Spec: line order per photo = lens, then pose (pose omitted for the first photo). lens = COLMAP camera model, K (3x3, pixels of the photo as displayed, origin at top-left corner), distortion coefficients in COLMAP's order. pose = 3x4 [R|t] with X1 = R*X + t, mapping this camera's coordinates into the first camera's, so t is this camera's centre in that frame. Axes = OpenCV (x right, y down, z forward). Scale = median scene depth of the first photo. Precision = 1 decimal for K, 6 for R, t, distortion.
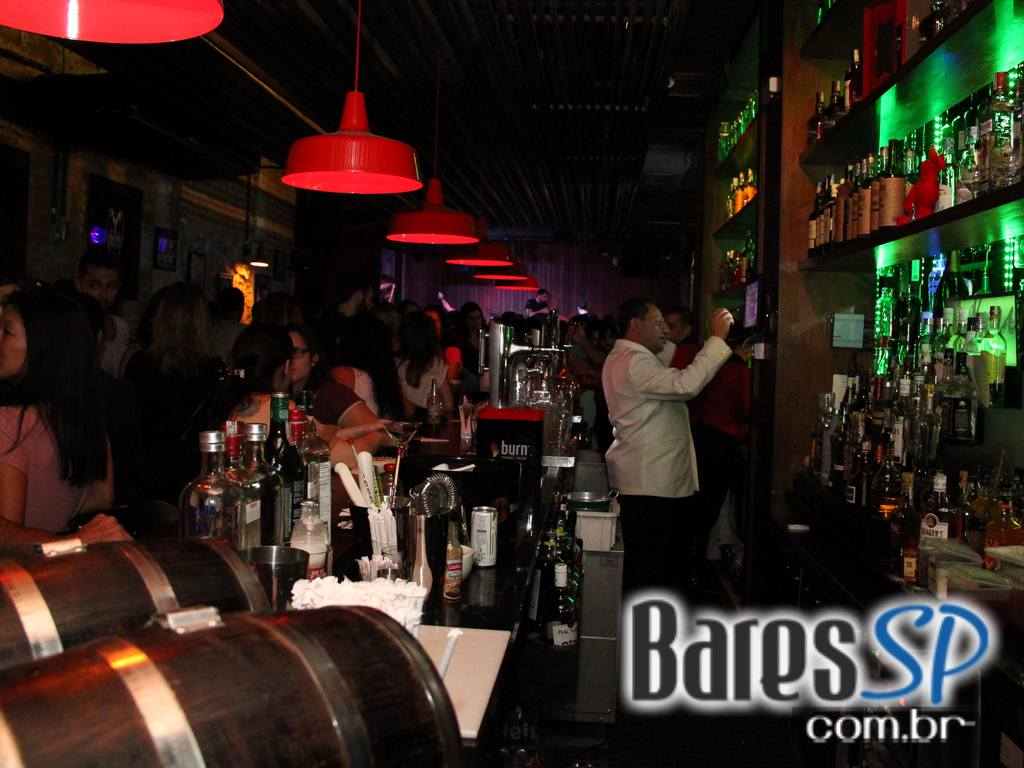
lens RADIAL K [[927.9, 0, 493.9], [0, 927.9, 375.2], [0, 0, 1]] dist [-0.117129, 0.000000]
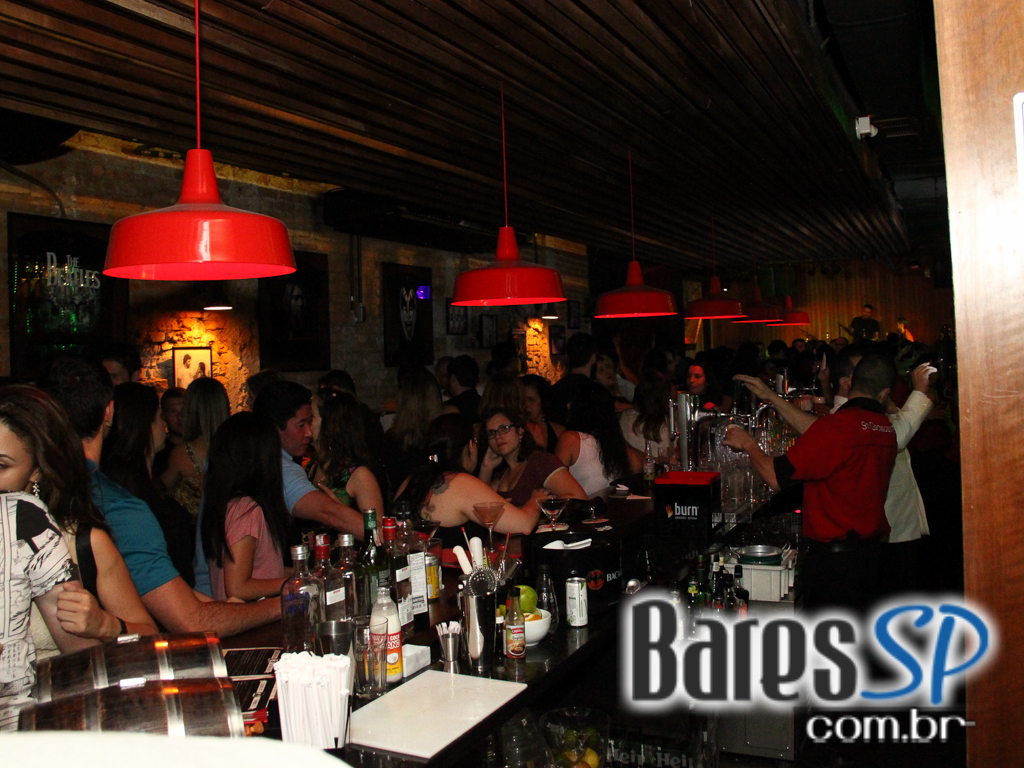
lens RADIAL K [[927.9, 0, 509.3], [0, 927.9, 374.7], [0, 0, 1]] dist [-0.117129, 0.000000]
pose [[0.935888, -0.060691, -0.347031, 0.131785], [0.053090, 0.998097, -0.031377, -0.036372], [0.348274, 0.010942, 0.937329, -0.074802]]
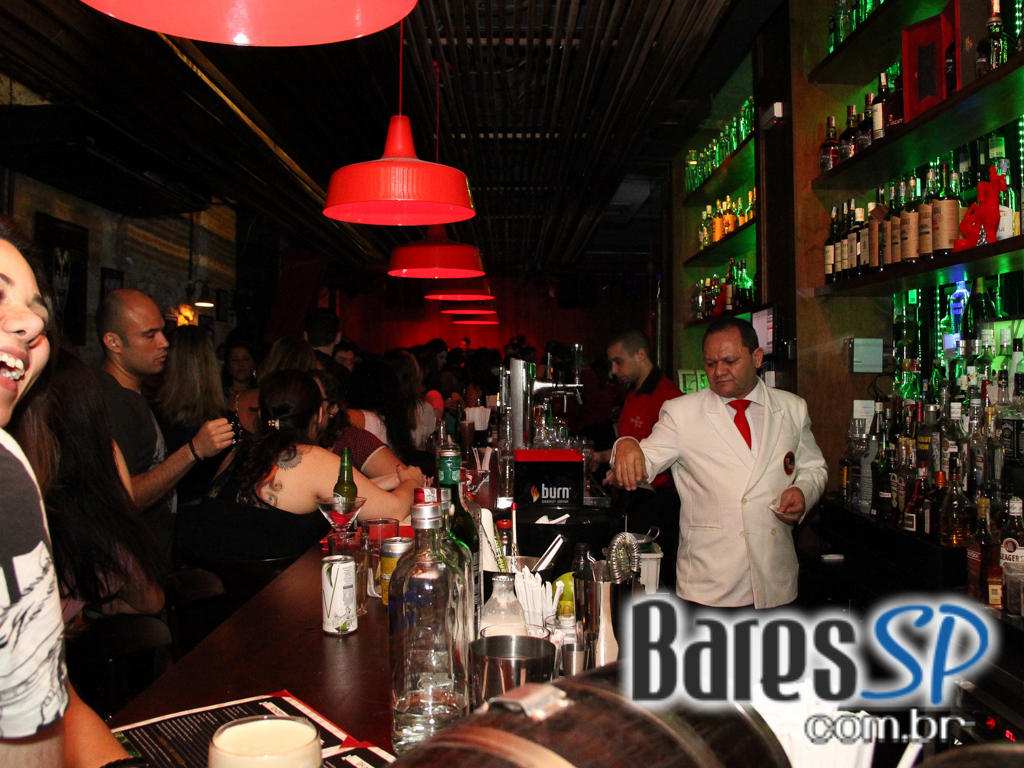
lens RADIAL K [[927.9, 0, 507.8], [0, 927.9, 375.1], [0, 0, 1]] dist [-0.117129, 0.000000]
pose [[0.994117, -0.032346, 0.103370, -0.071899], [0.036066, 0.998760, -0.034324, -0.005121], [-0.102132, 0.037850, 0.994051, 0.037293]]
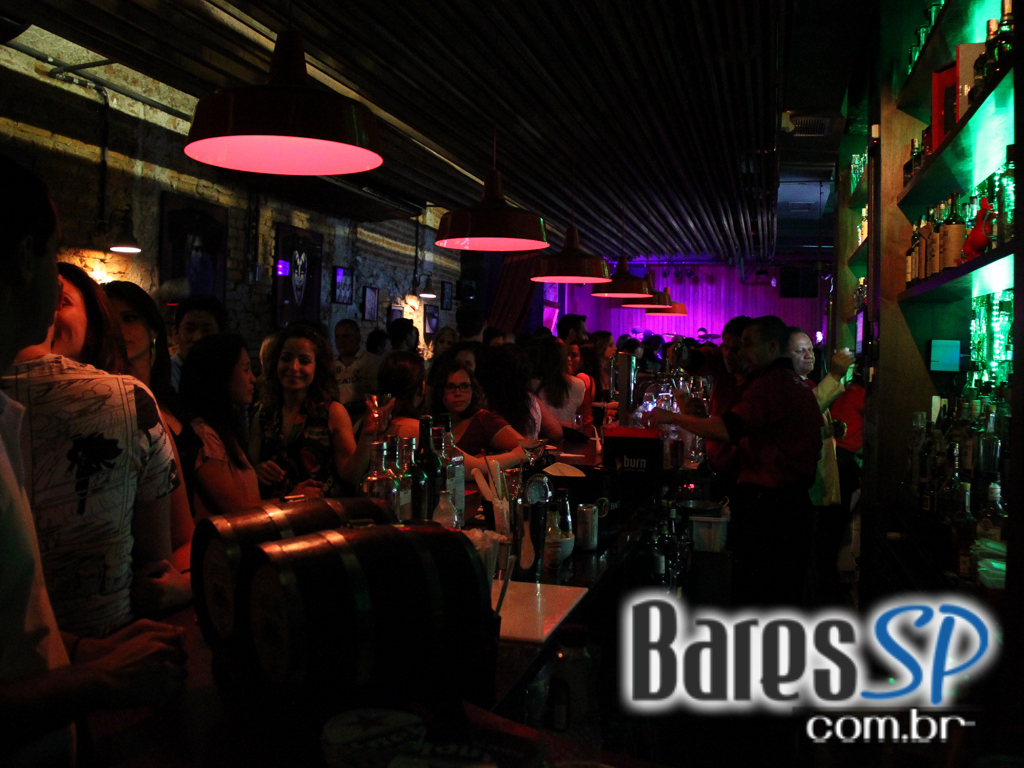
lens RADIAL K [[927.9, 0, 511.6], [0, 927.9, 382.4], [0, 0, 1]] dist [-0.117129, 0.000000]
pose [[0.986402, -0.008243, -0.164145, 0.036815], [0.005932, 0.999876, -0.014565, -0.002778], [0.164244, 0.013394, 0.986329, -0.105876]]
